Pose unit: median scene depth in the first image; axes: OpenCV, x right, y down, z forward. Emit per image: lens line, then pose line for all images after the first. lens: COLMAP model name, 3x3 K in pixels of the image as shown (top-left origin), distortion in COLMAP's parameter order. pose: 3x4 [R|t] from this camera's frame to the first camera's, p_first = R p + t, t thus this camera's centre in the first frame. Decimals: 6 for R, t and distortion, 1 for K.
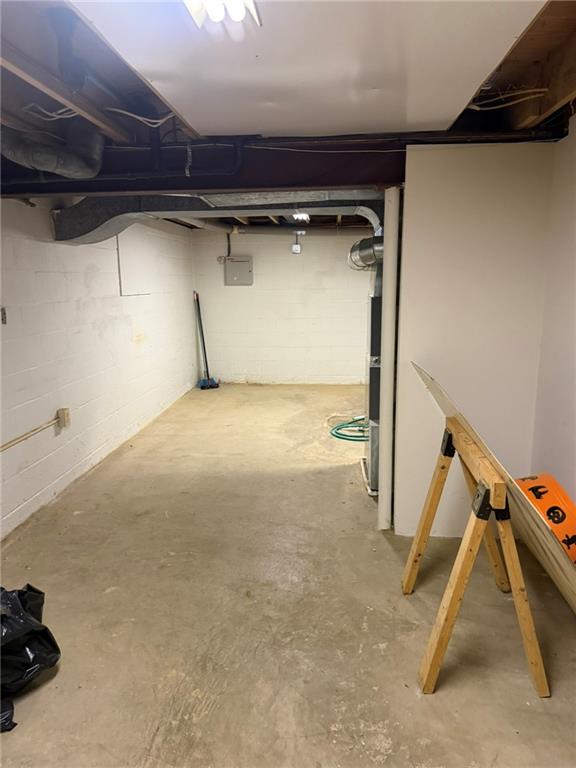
lens RADIAL K [[539.1, 0, 288.8], [0, 539.1, 380.4], [0, 0, 1]] dist [0.001432, -0.015802]
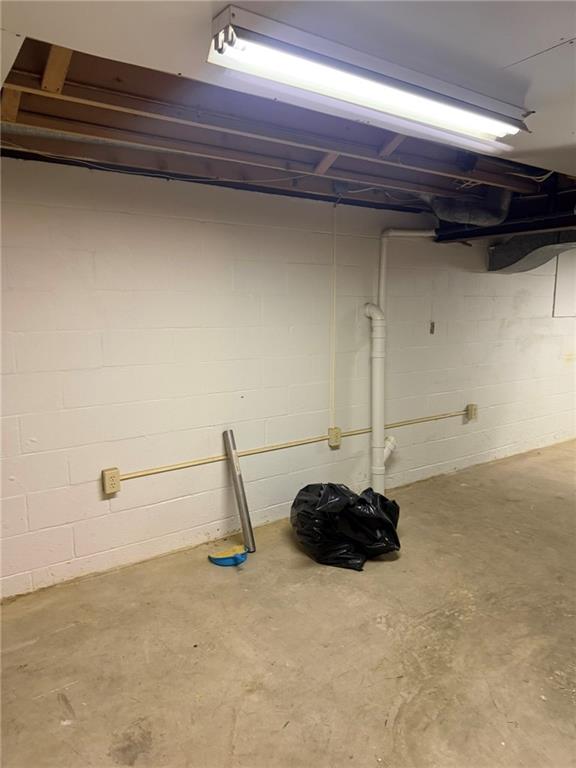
lens RADIAL K [[539.1, 0, 288.2], [0, 539.1, 384.8], [0, 0, 1]] dist [0.001432, -0.015802]
pose [[0.638451, 0.125083, -0.759430, 0.276556], [-0.150037, 0.988003, 0.036594, 0.028649], [0.754896, 0.090579, 0.649559, -0.154887]]
